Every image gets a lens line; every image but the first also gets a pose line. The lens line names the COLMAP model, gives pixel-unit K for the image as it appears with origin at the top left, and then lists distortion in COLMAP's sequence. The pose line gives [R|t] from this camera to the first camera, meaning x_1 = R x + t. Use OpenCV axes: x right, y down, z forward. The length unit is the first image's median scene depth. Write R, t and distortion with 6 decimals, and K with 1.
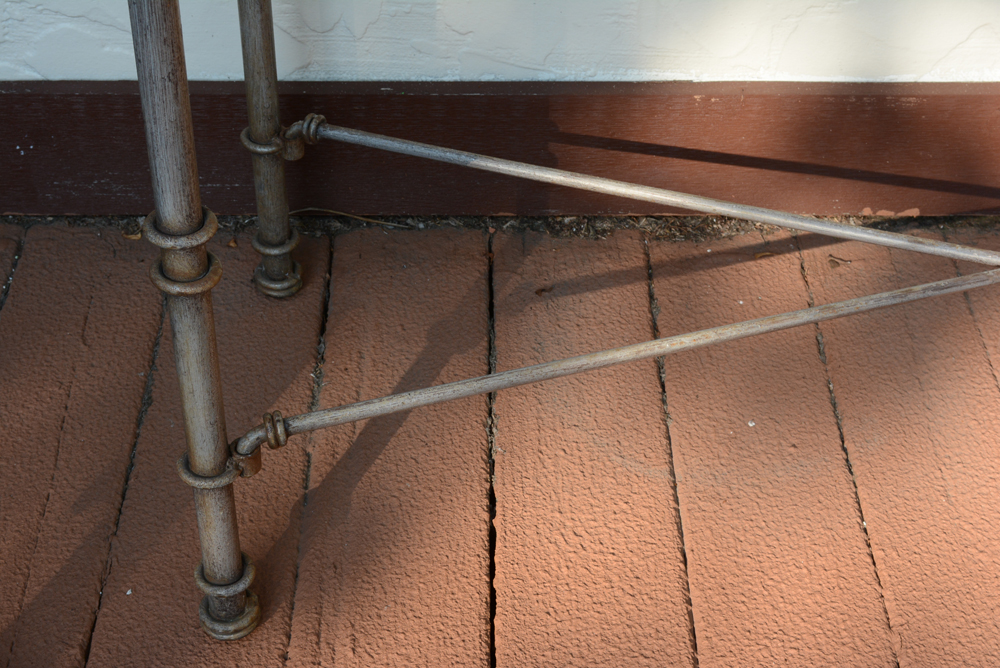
lens RADIAL K [[1708.7, 0, 500.1], [0, 1708.7, 332.2], [0, 0, 1]] dist [0.017992, 0.000000]
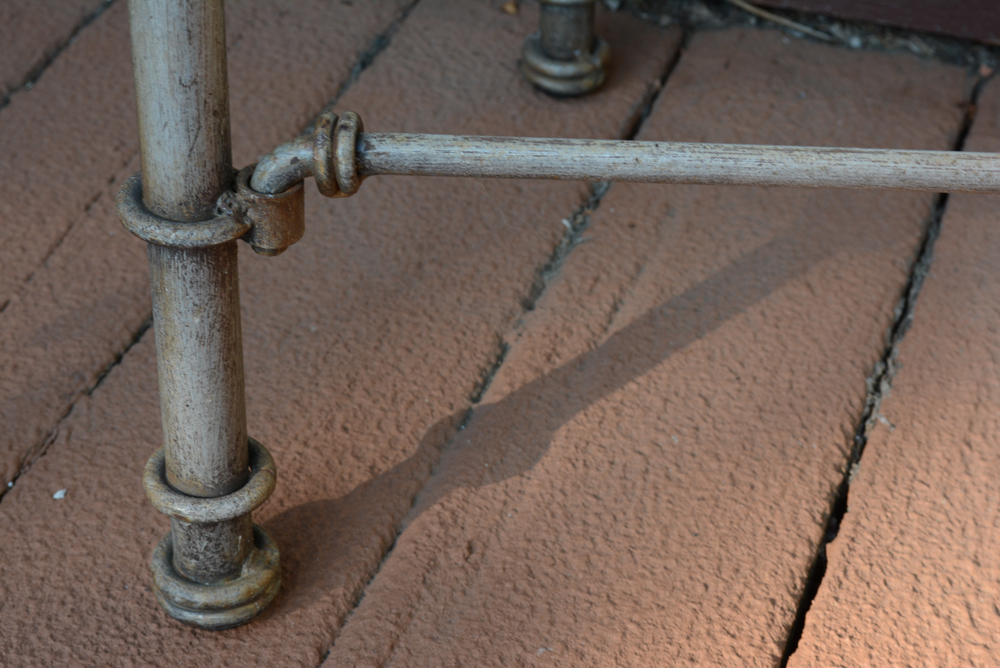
lens RADIAL K [[2102.8, 0, 497.7], [0, 2102.8, 336.5], [0, 0, 1]] dist [0.039068, 0.000000]
pose [[0.941772, 0.204747, -0.266728, 0.052199], [-0.224597, 0.973374, -0.045827, 0.100041], [0.250243, 0.103064, 0.962682, 0.411972]]
